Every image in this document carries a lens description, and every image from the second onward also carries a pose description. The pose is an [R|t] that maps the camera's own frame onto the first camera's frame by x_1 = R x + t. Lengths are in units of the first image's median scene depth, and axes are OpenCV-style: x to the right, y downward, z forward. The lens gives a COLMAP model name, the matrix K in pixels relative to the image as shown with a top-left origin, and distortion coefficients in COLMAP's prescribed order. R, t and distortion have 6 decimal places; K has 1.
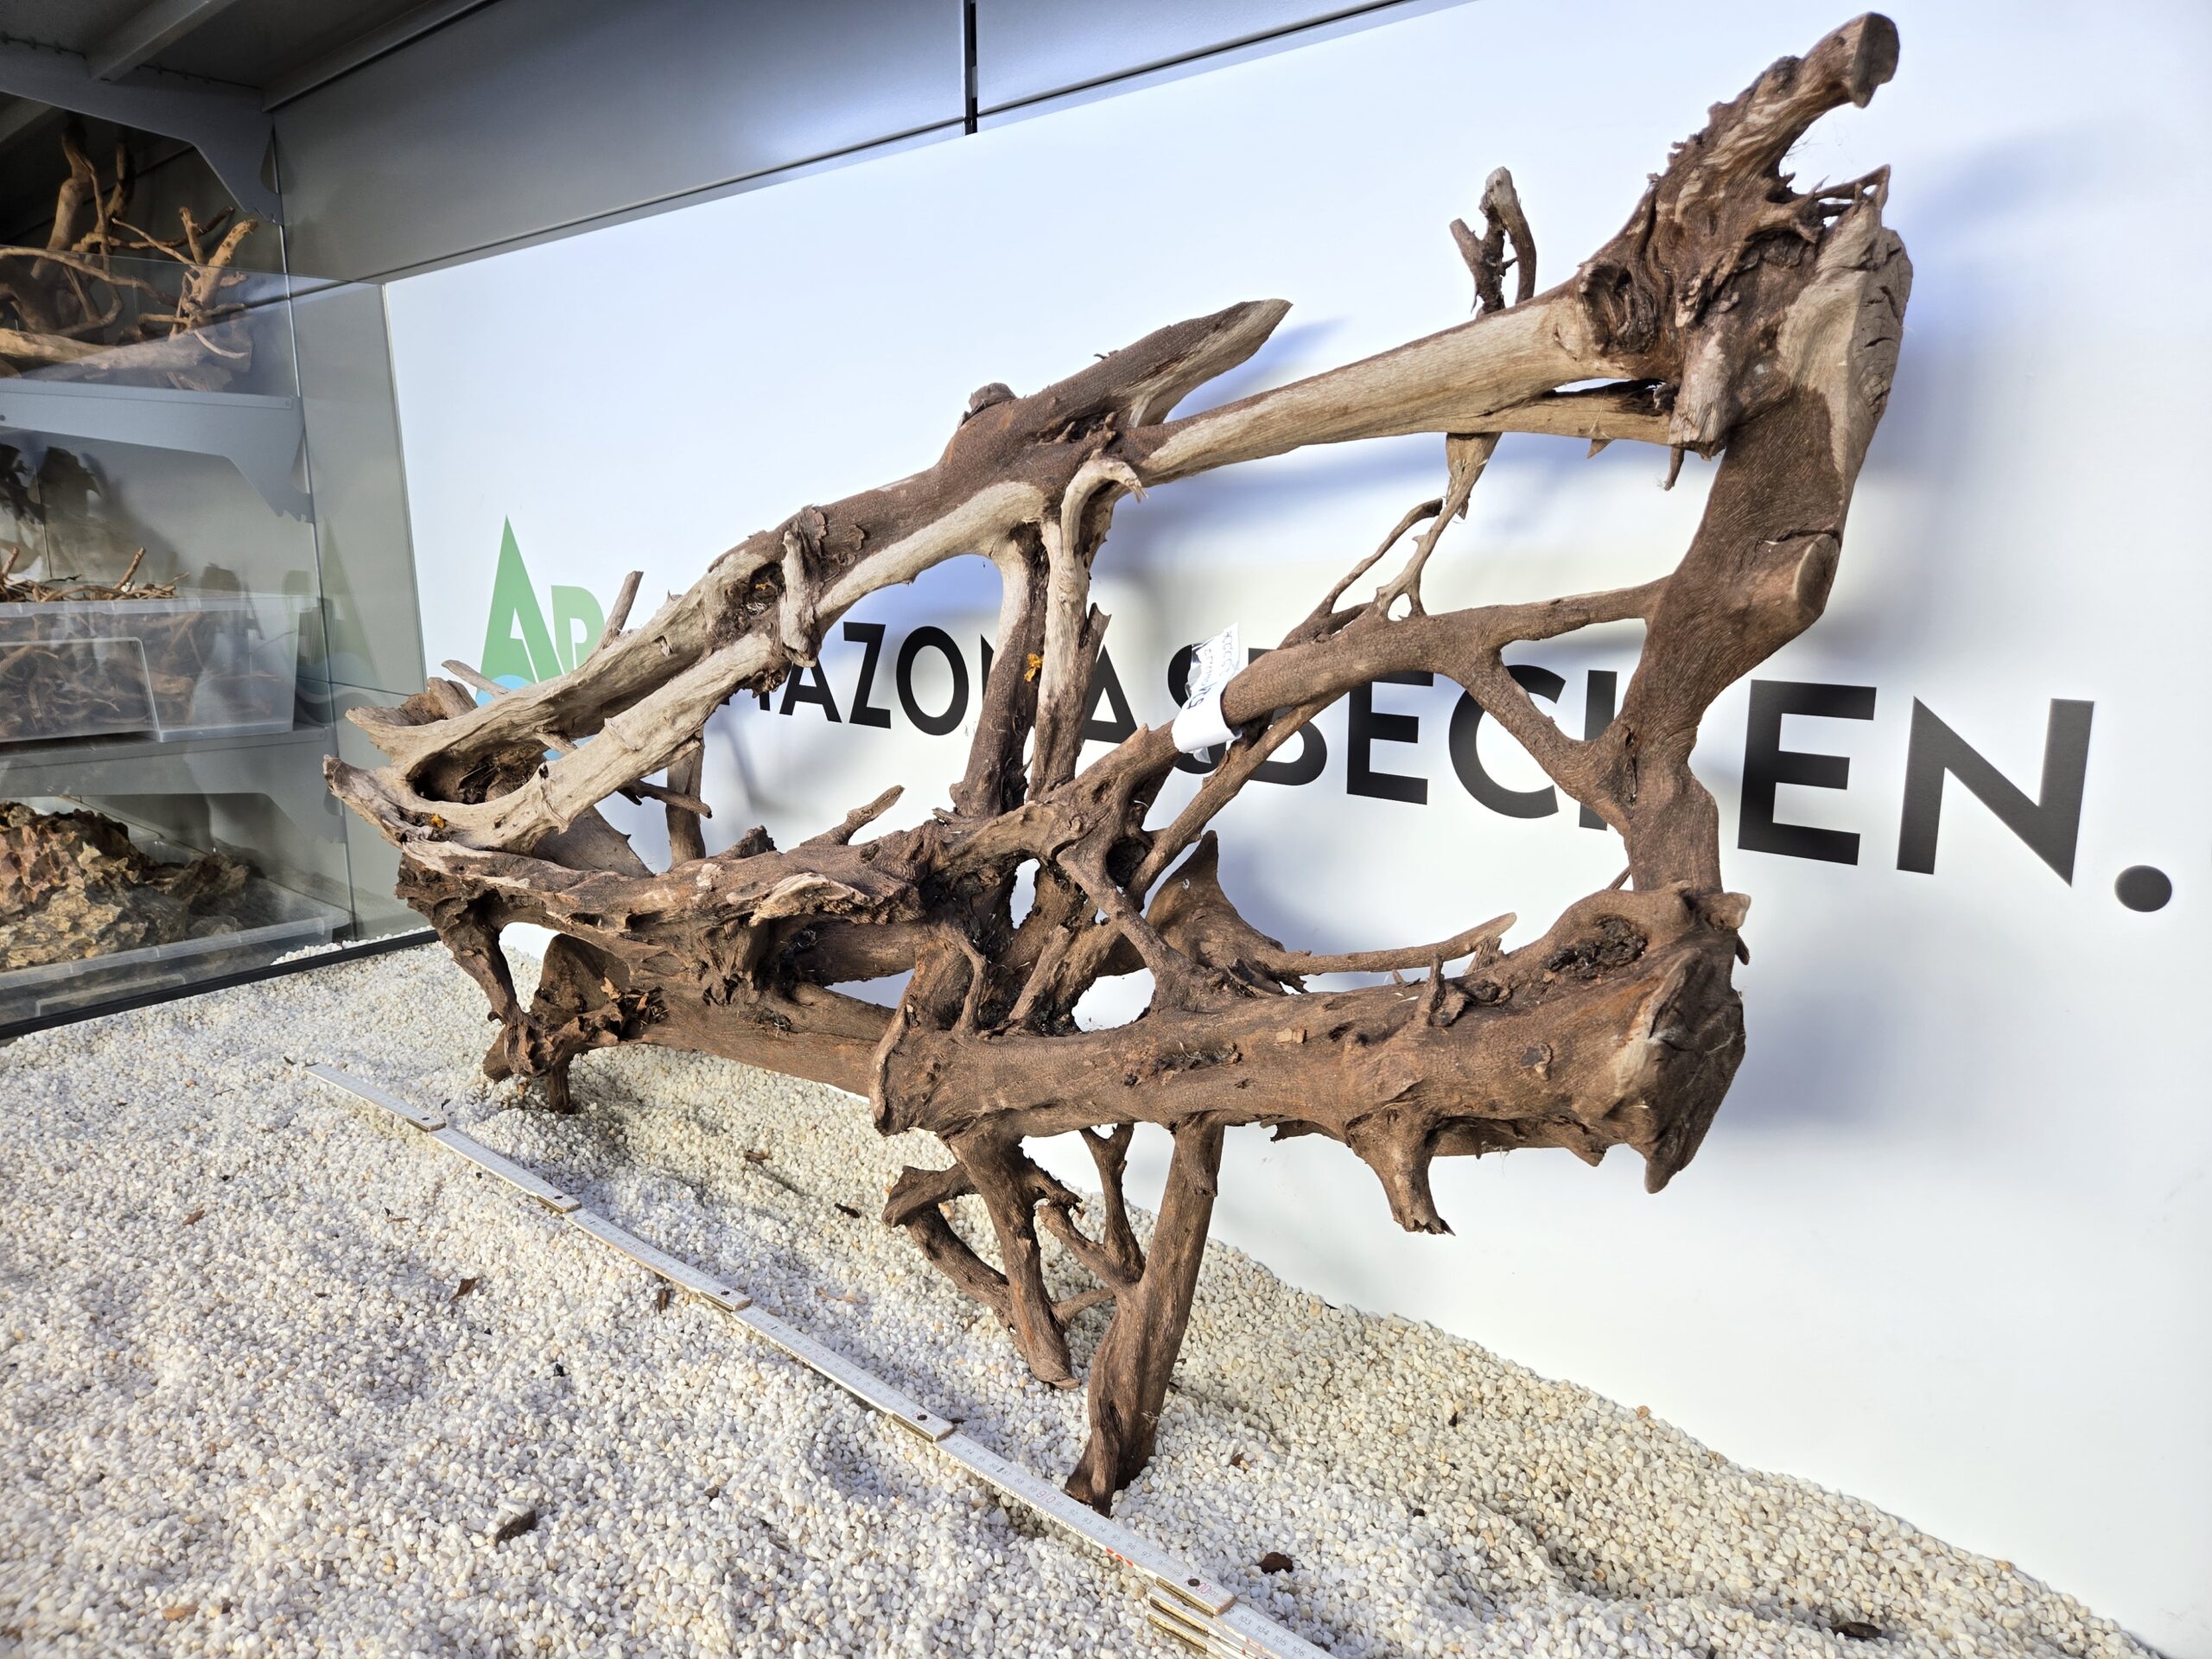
lens RADIAL K [[1480.5, 0, 1098.5], [0, 1480.5, 819.9], [0, 0, 1]] dist [0.068887, -0.063473]
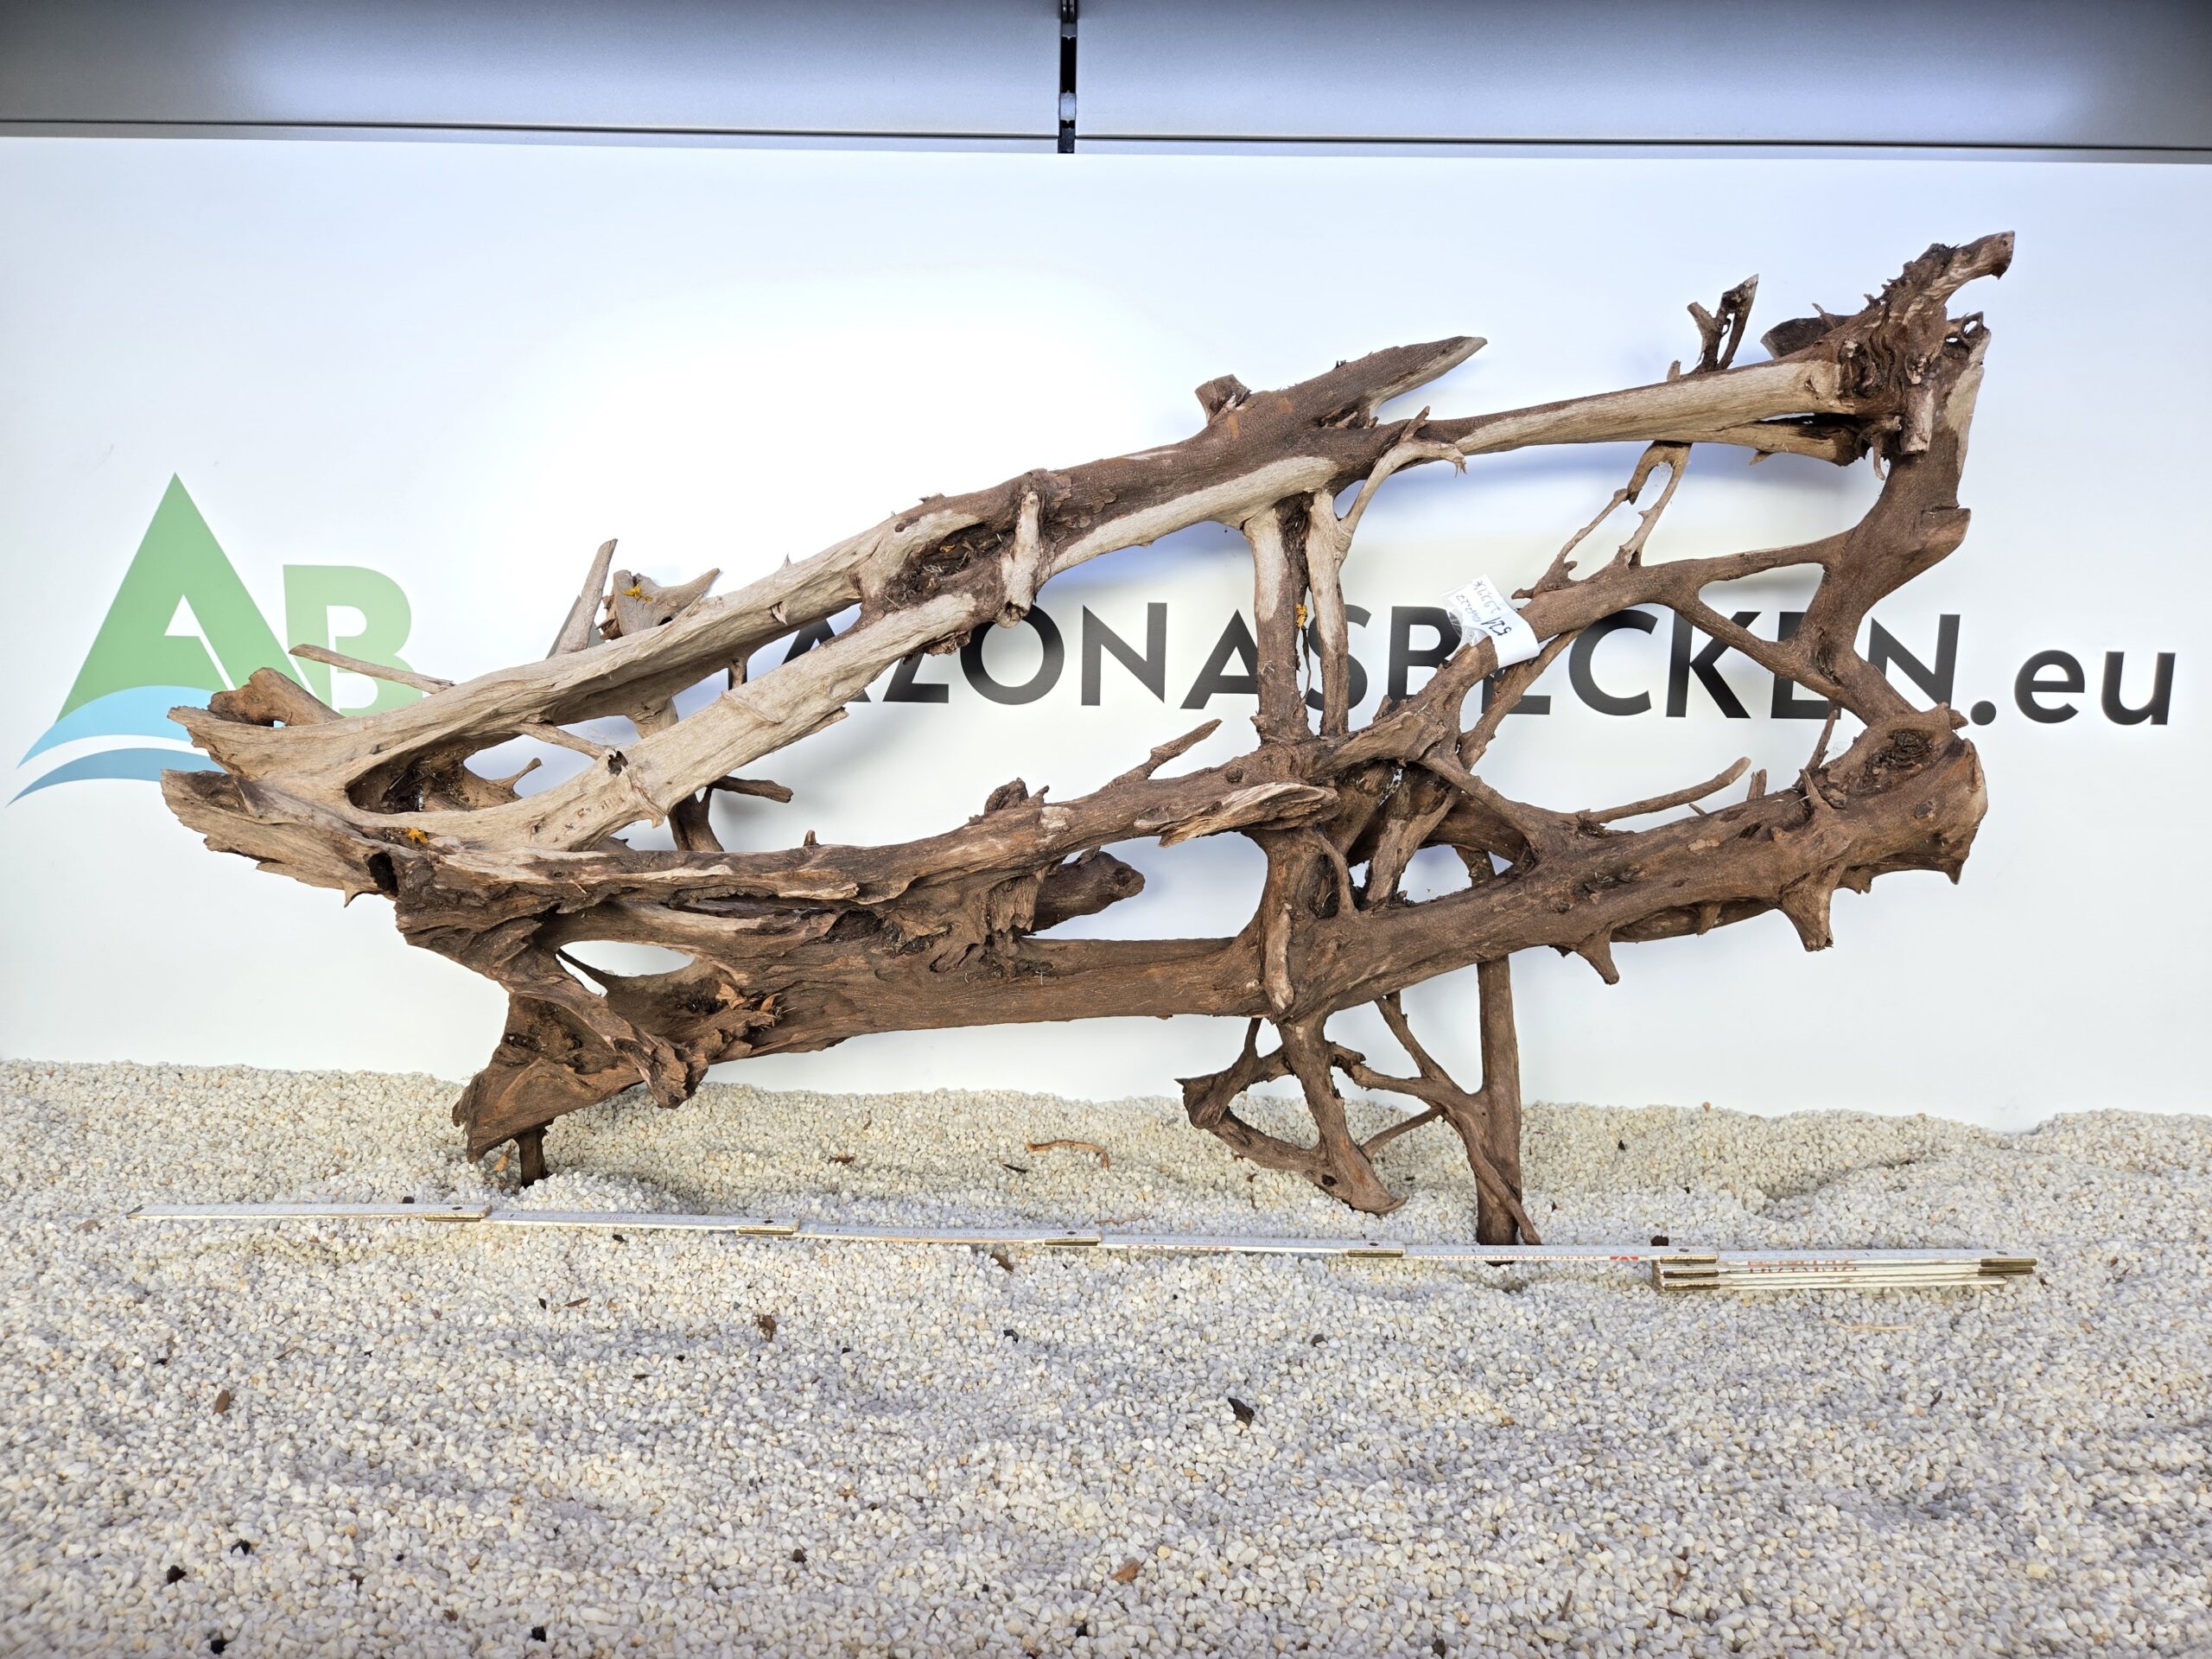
lens RADIAL K [[1479.8, 0, 1106.0], [0, 1479.8, 829.5], [0, 0, 1]] dist [0.064845, -0.063293]
pose [[0.744473, -0.070633, 0.663906, -1.010677], [0.110002, 0.993775, -0.017623, 0.075285], [-0.658528, 0.086151, 0.747608, 0.240318]]
